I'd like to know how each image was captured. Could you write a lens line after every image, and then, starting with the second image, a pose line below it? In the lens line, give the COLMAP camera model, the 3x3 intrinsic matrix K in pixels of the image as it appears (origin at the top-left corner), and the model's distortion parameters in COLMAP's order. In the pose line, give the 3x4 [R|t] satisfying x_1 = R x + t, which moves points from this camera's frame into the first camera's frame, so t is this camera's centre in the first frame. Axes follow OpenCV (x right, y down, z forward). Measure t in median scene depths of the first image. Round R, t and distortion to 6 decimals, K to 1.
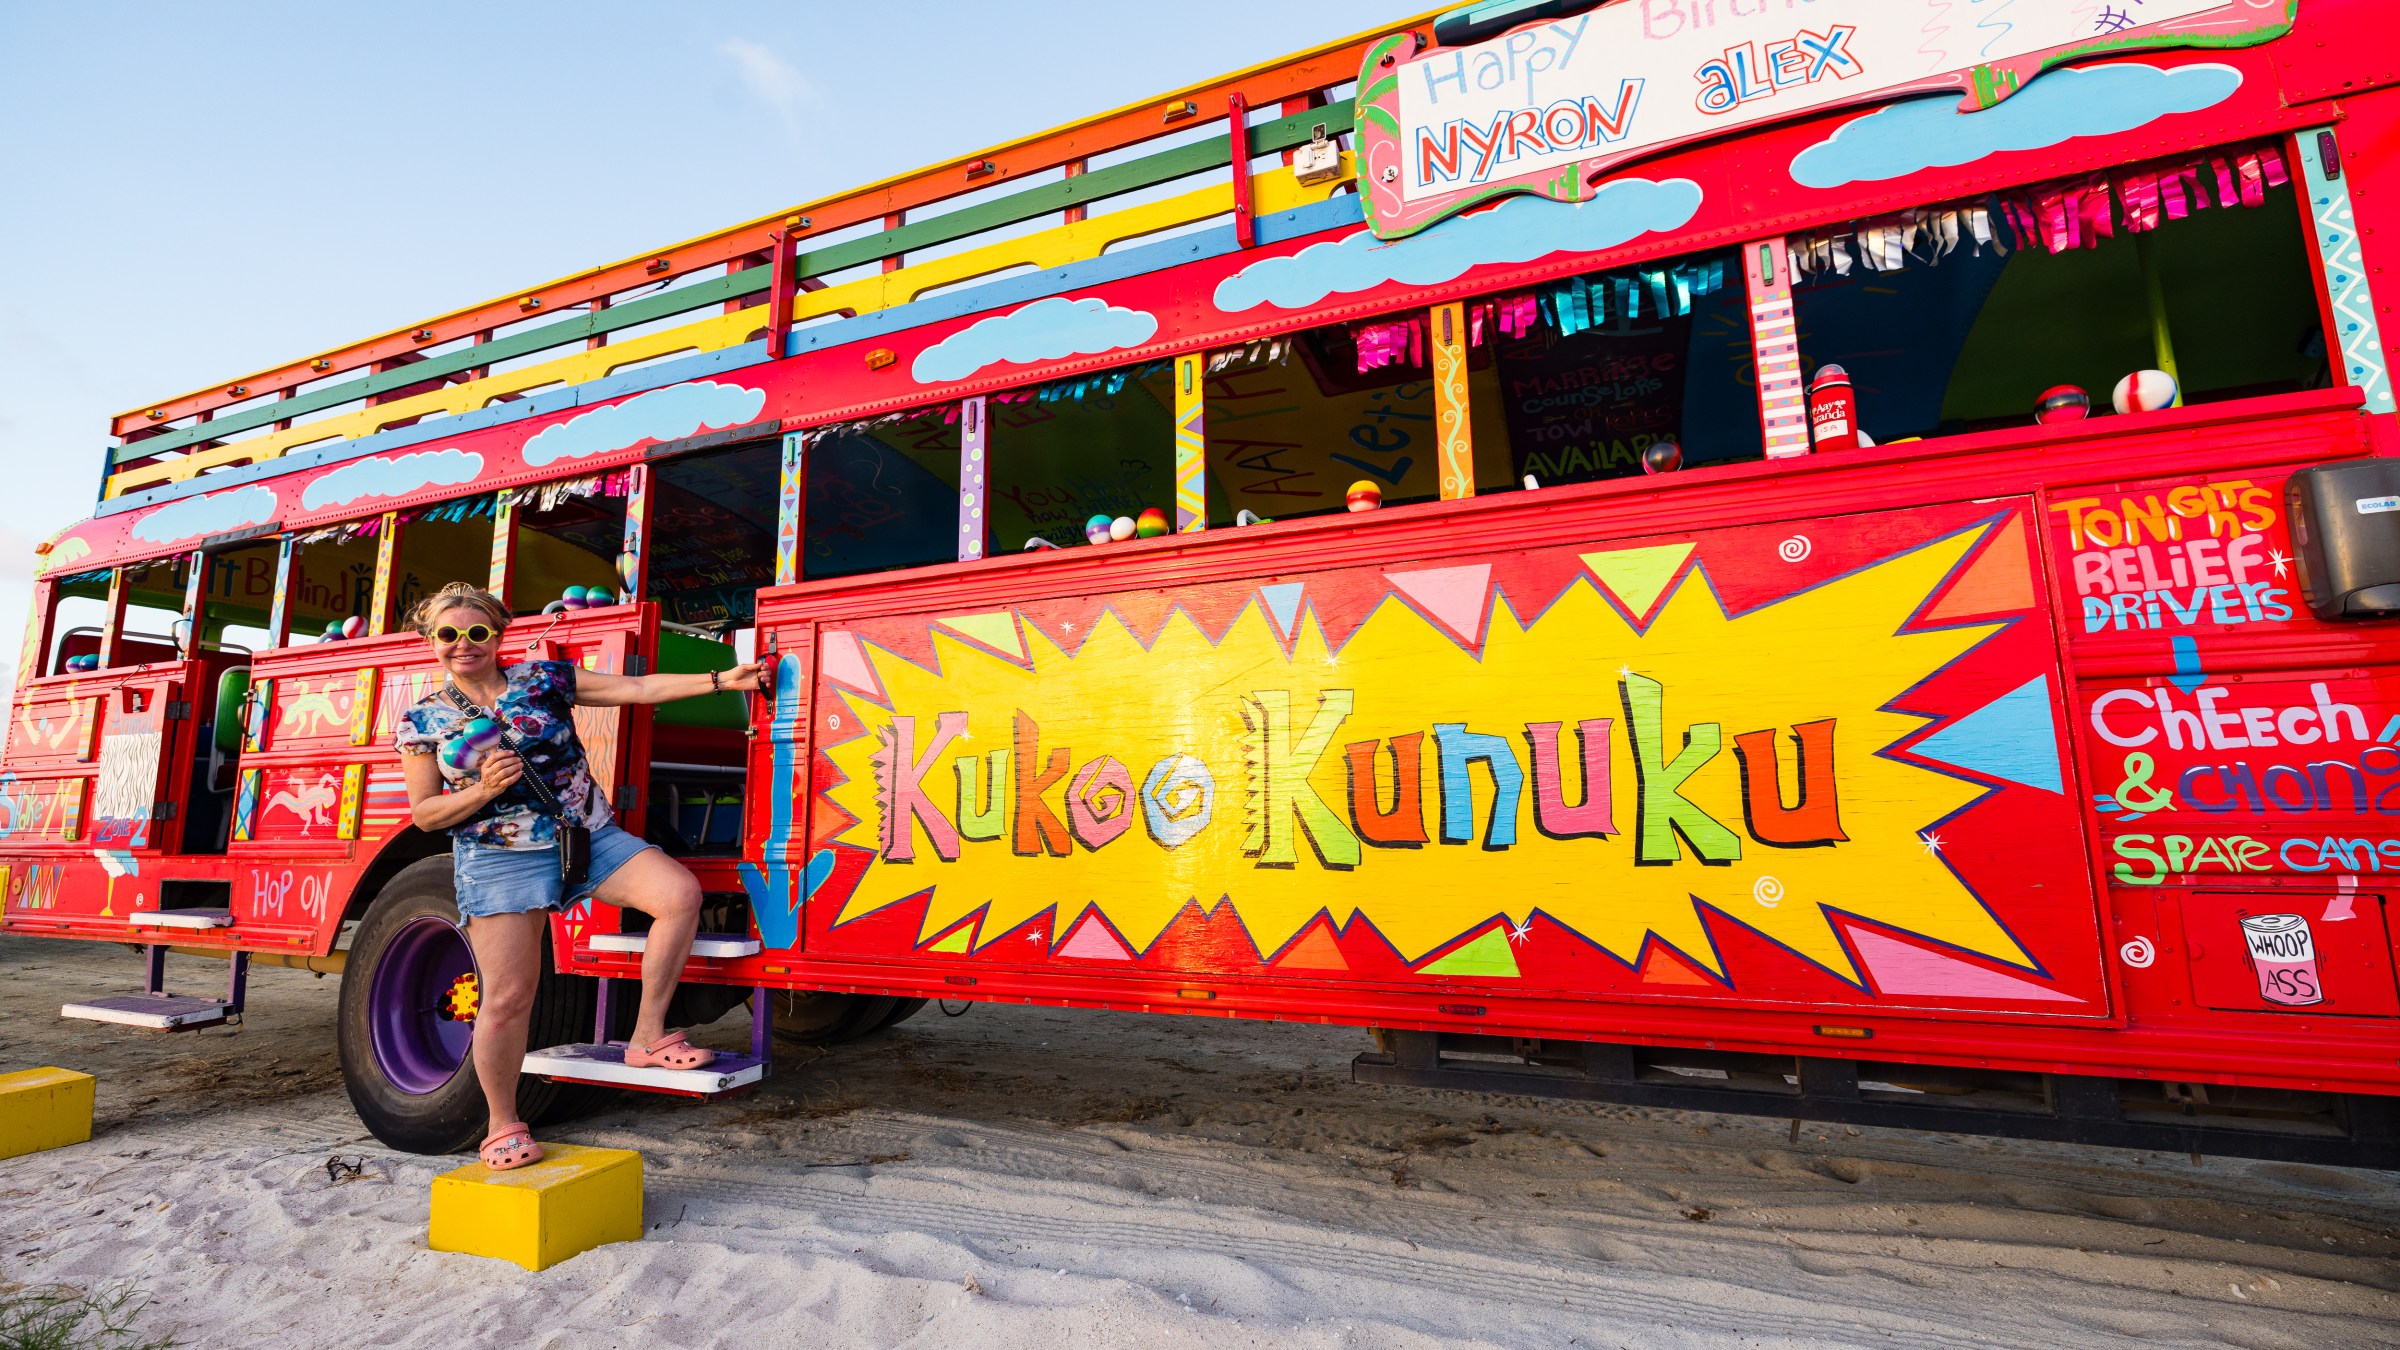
lens RADIAL K [[978.7, 0, 1179.0], [0, 978.7, 663.4], [0, 0, 1]] dist [-0.003531, 0.000846]
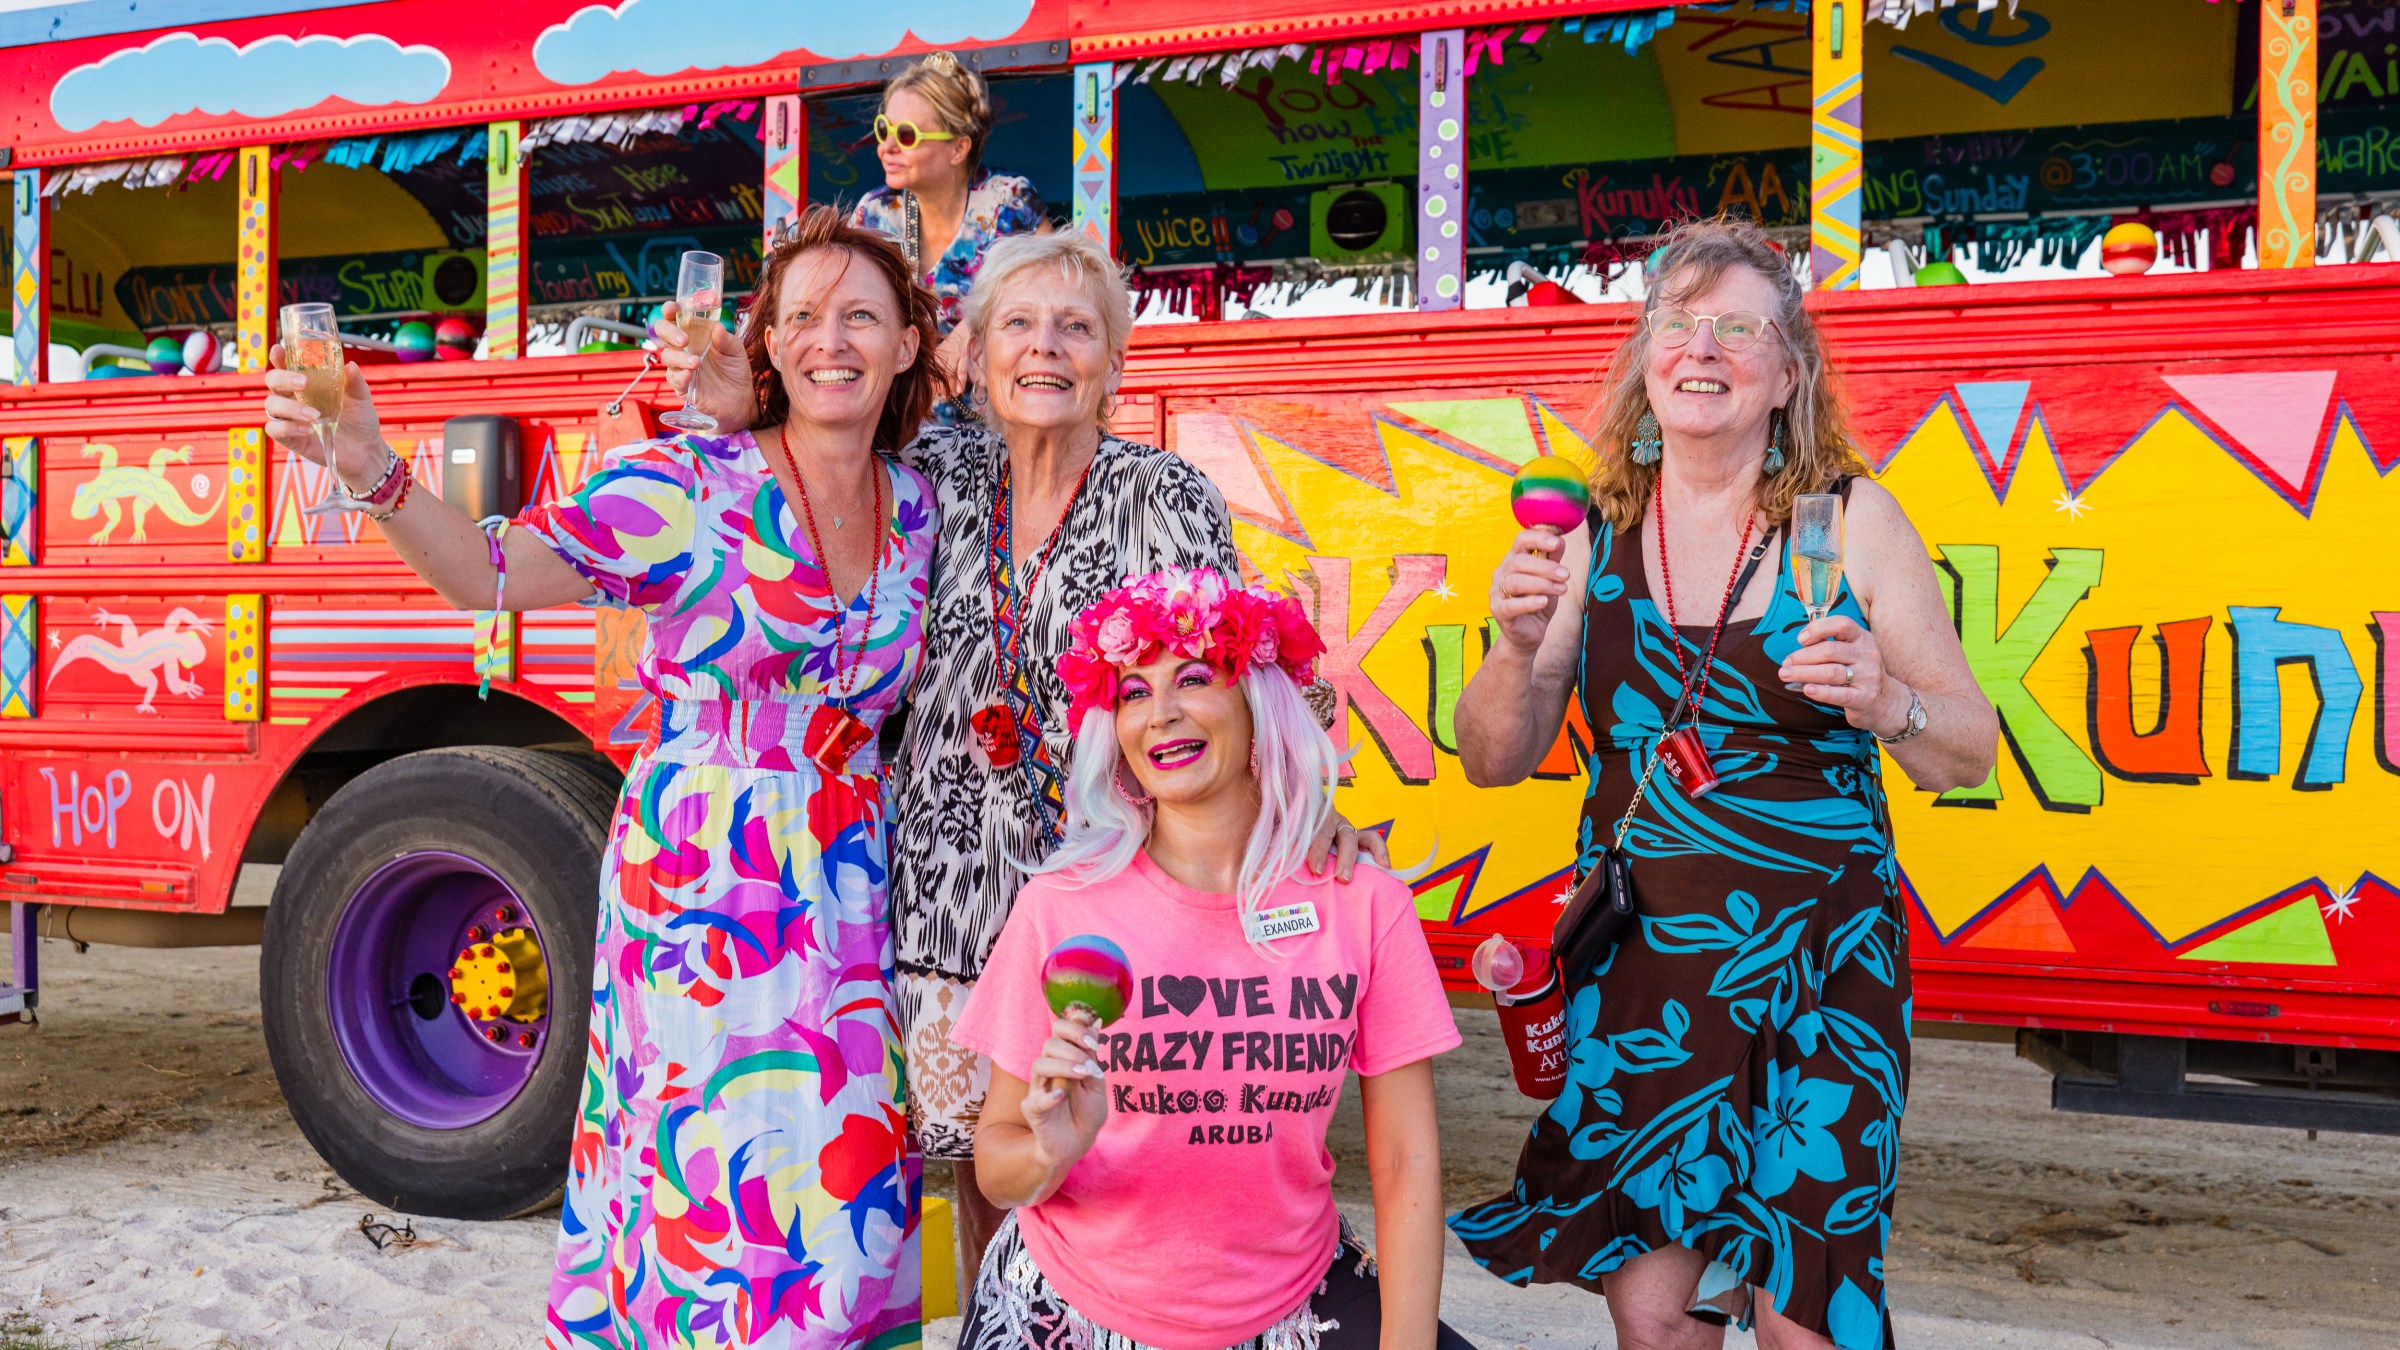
lens RADIAL K [[2214.6, 0, 1208.5], [0, 2214.6, 663.3], [0, 0, 1]] dist [0.000388, 0.000000]
pose [[0.999776, 0.020746, 0.004282, -0.359146], [-0.021157, 0.987898, 0.153652, -0.095113], [-0.001043, -0.153709, 0.988116, -0.417912]]
